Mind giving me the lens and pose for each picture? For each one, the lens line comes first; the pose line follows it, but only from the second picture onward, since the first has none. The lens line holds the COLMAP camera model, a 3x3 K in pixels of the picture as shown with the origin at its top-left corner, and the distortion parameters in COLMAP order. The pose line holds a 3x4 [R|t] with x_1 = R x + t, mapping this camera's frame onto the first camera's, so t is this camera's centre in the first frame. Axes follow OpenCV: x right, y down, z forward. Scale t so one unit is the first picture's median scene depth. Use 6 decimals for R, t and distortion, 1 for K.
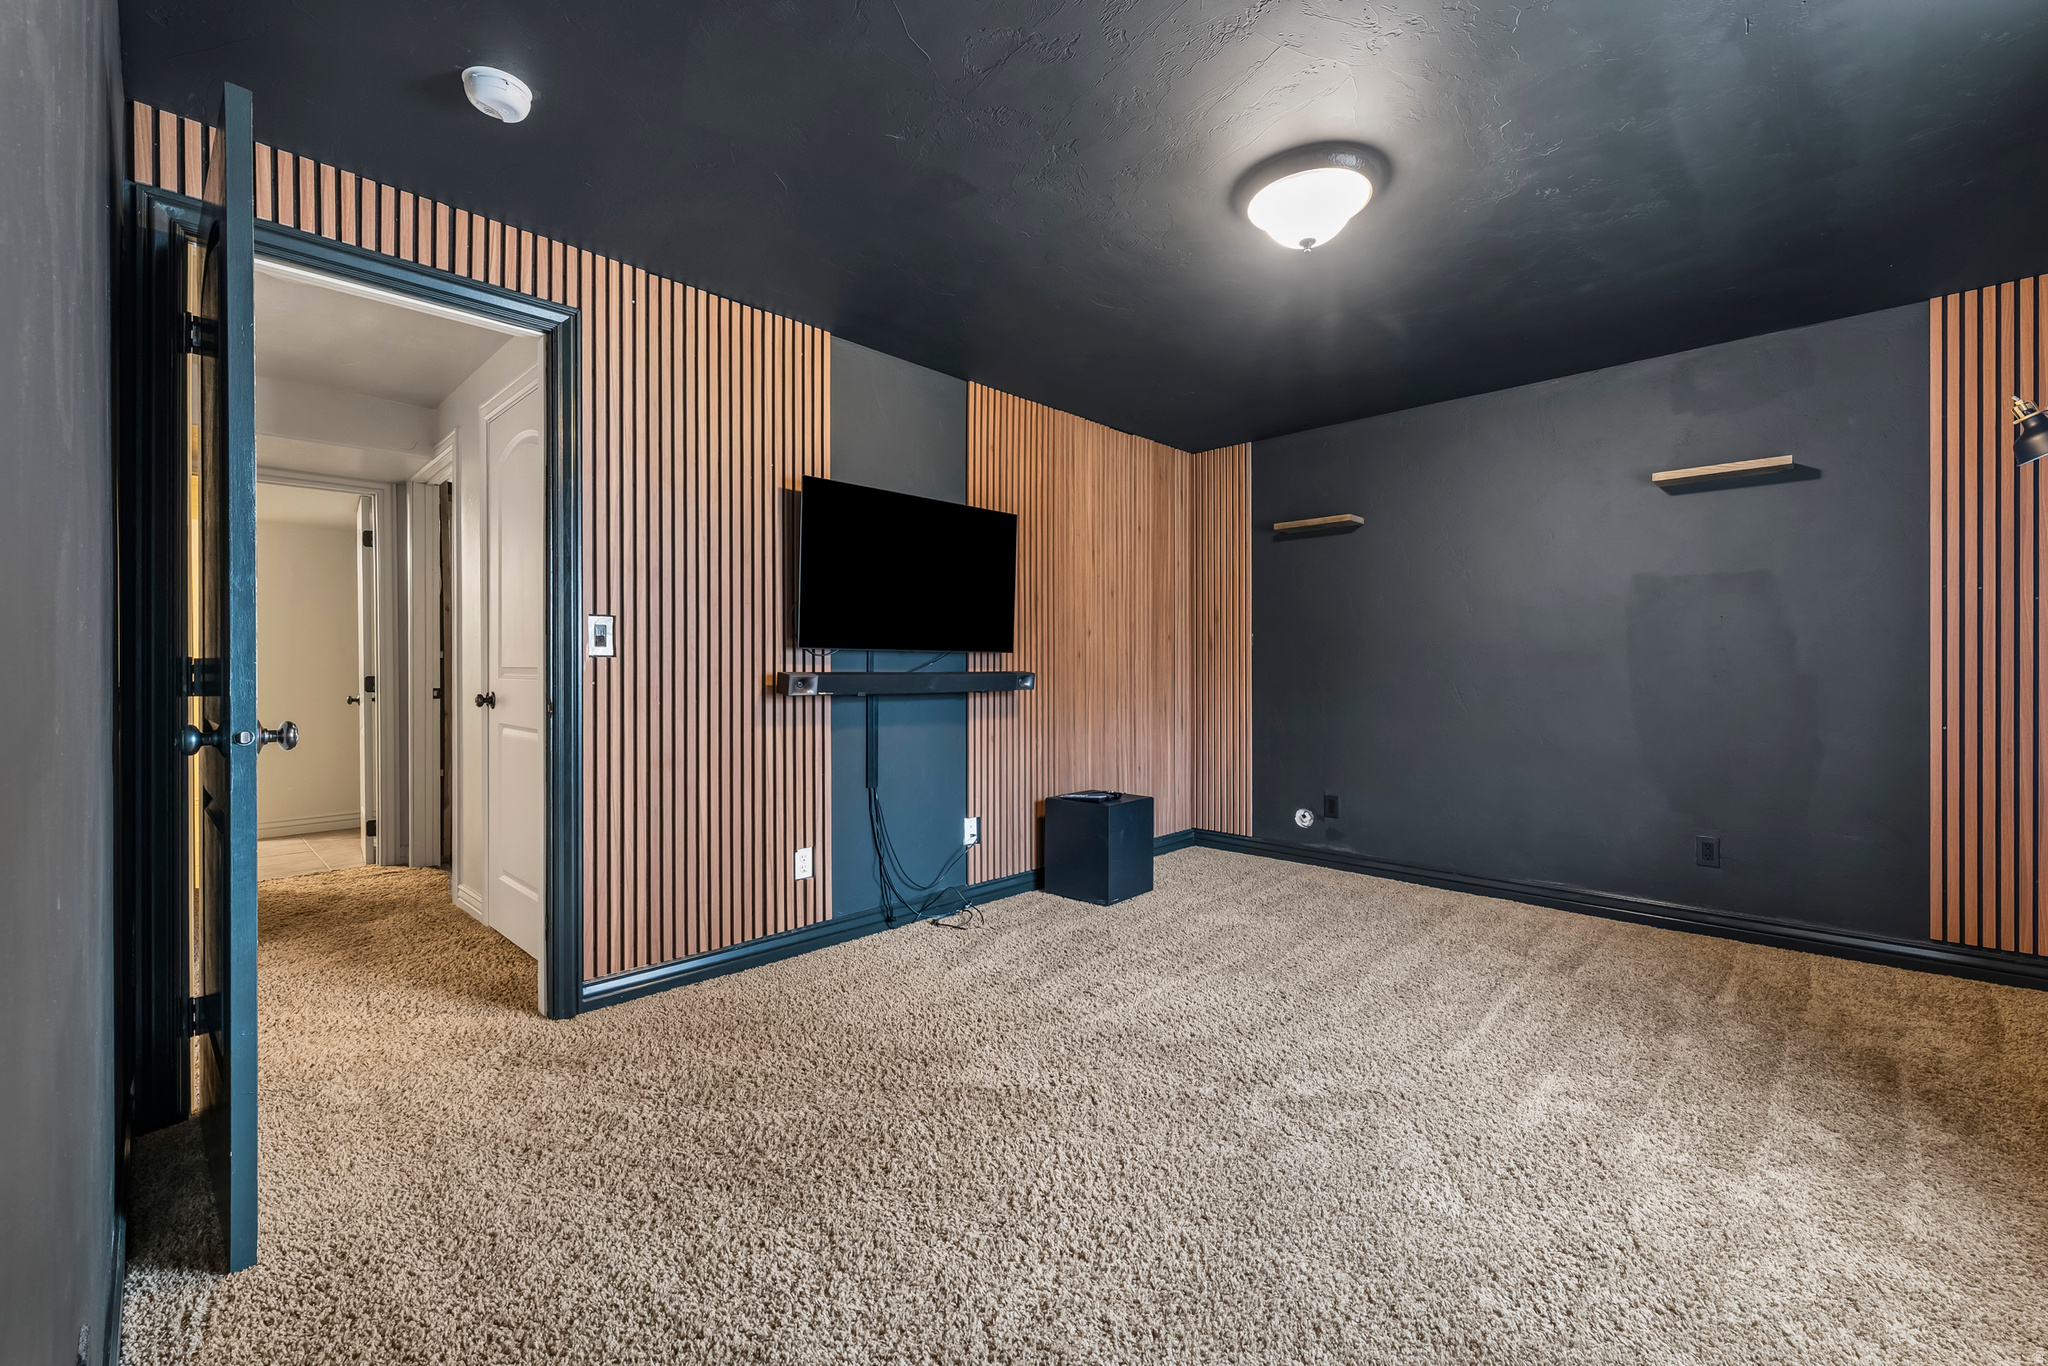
lens RADIAL K [[839.2, 0, 1028.3], [0, 839.2, 672.4], [0, 0, 1]] dist [-0.001112, -0.000304]
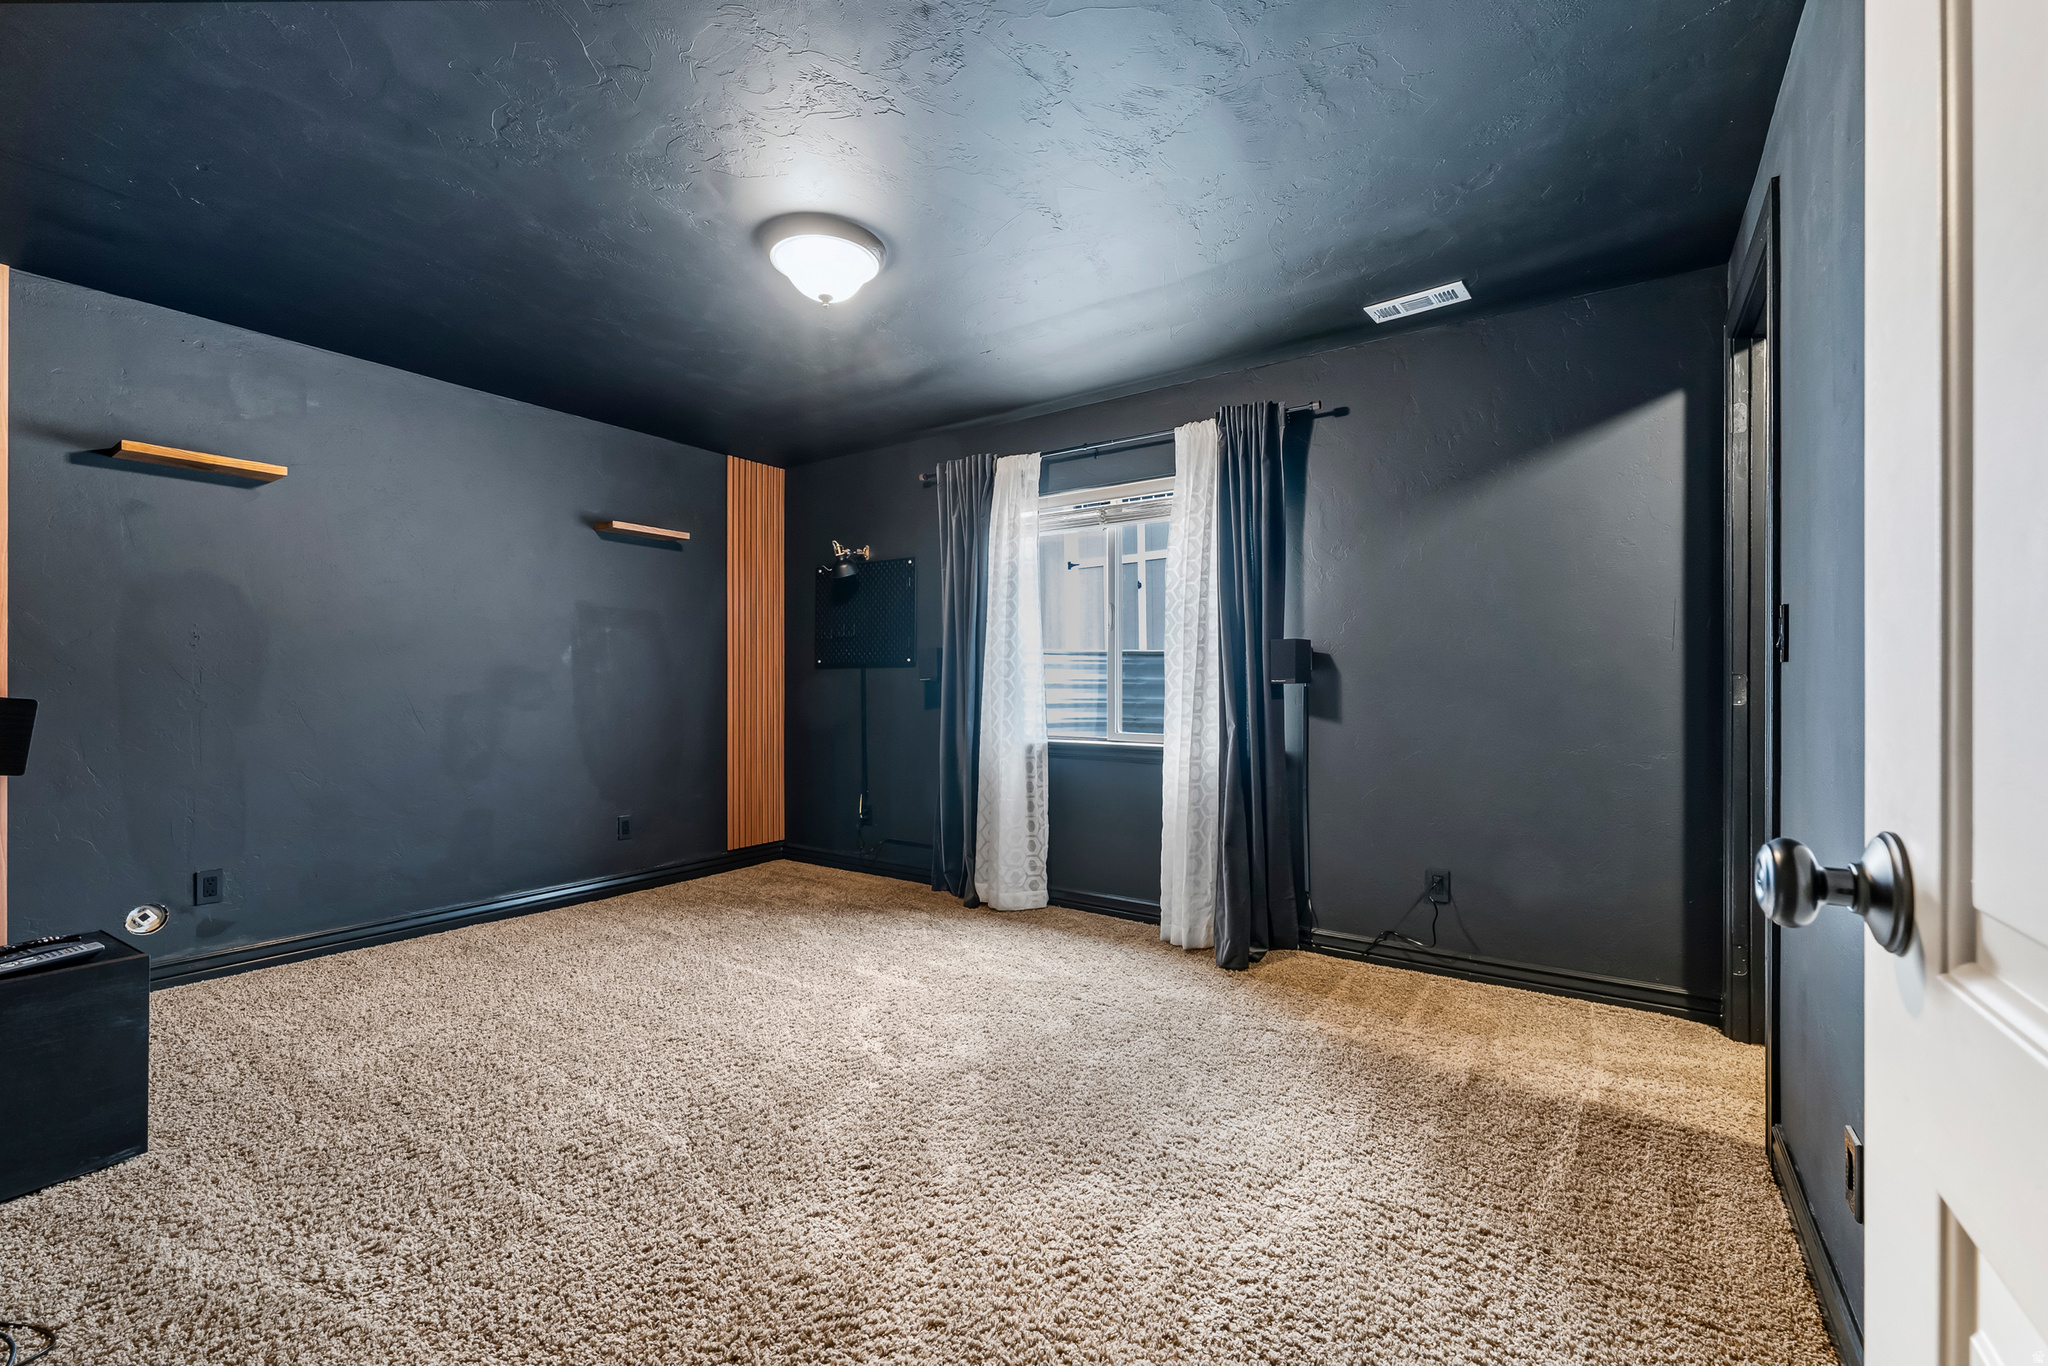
lens RADIAL K [[839.2, 0, 1028.1], [0, 839.2, 686.2], [0, 0, 1]] dist [-0.001112, -0.000304]
pose [[-0.165640, 0.007003, 0.986161, -0.701016], [0.013307, 0.999900, -0.004866, 0.024603], [-0.986096, 0.012317, -0.165717, 0.841653]]
